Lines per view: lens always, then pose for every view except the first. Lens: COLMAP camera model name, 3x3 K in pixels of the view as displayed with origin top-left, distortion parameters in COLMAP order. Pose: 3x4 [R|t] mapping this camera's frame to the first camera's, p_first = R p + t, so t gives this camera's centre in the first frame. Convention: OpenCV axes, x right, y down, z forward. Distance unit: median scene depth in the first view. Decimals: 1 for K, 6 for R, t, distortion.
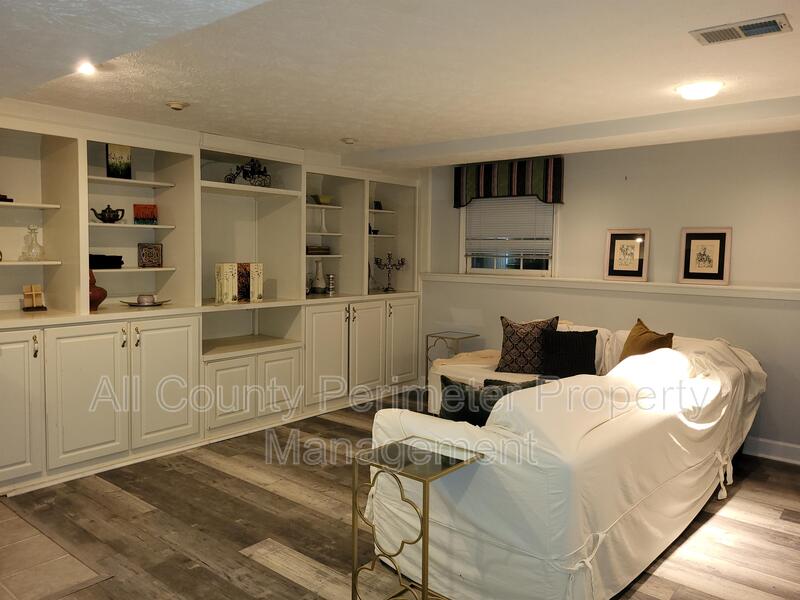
lens RADIAL K [[609.1, 0, 407.8], [0, 609.1, 286.1], [0, 0, 1]] dist [0.033089, -0.017414]
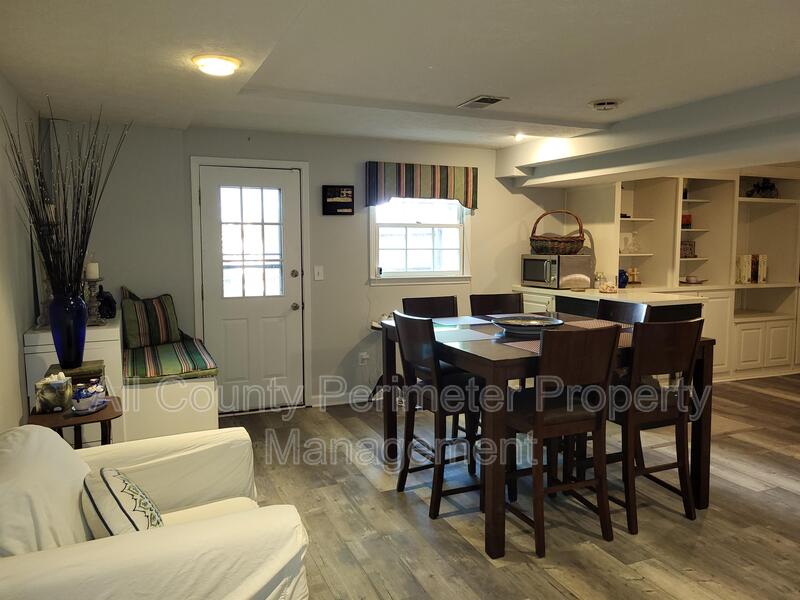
lens RADIAL K [[609.1, 0, 400.2], [0, 609.1, 294.7], [0, 0, 1]] dist [0.033089, -0.017414]
pose [[0.884951, 0.023377, -0.465096, -0.334669], [-0.016096, 0.999678, 0.019620, 0.038725], [0.465405, -0.009877, 0.885043, -0.607518]]
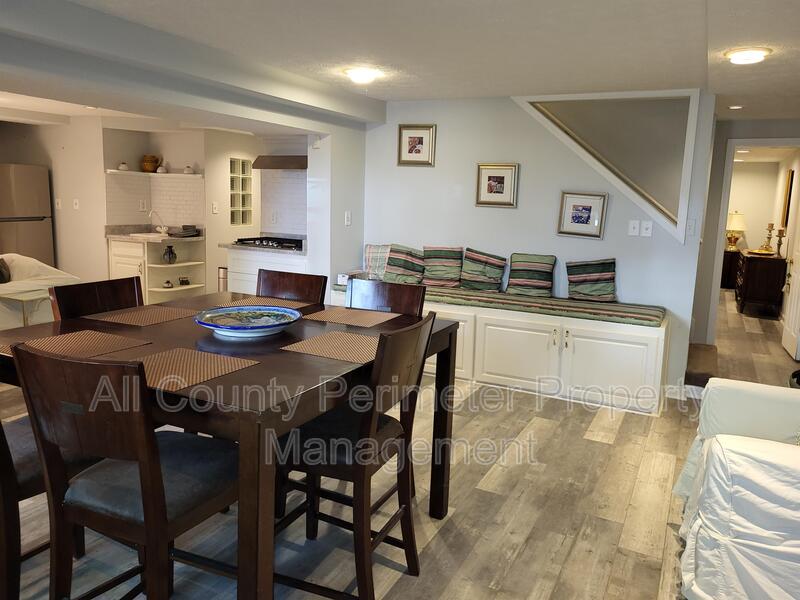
lens RADIAL K [[609.1, 0, 402.6], [0, 609.1, 289.6], [0, 0, 1]] dist [0.033089, -0.017414]
pose [[-0.222447, -0.163114, 0.961203, -1.075172], [0.028332, 0.984407, 0.173608, -0.024304], [-0.974533, 0.065852, -0.214357, 0.124501]]
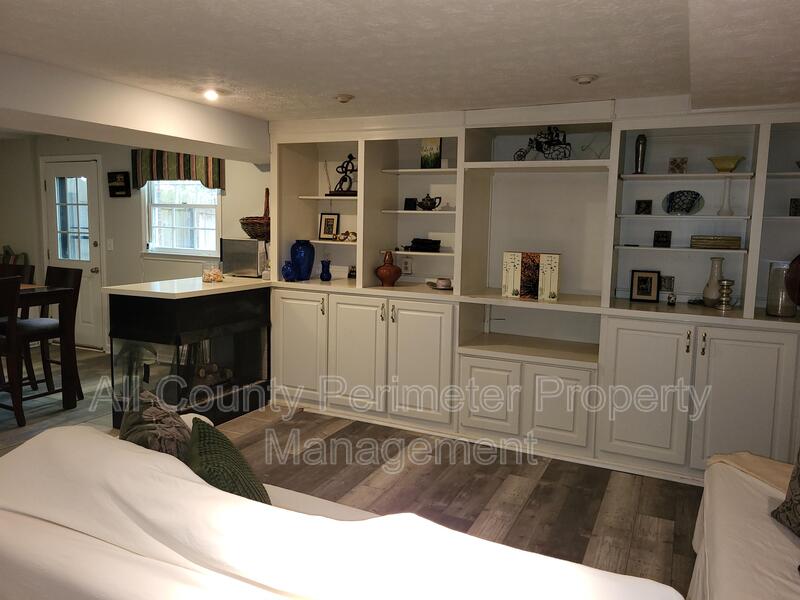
lens RADIAL K [[609.1, 0, 405.6], [0, 609.1, 284.7], [0, 0, 1]] dist [0.033089, -0.017414]
pose [[0.247547, 0.090740, -0.964617, 0.516241], [-0.080715, 0.994075, 0.072798, -0.042312], [0.965508, 0.059838, 0.253404, 0.626227]]
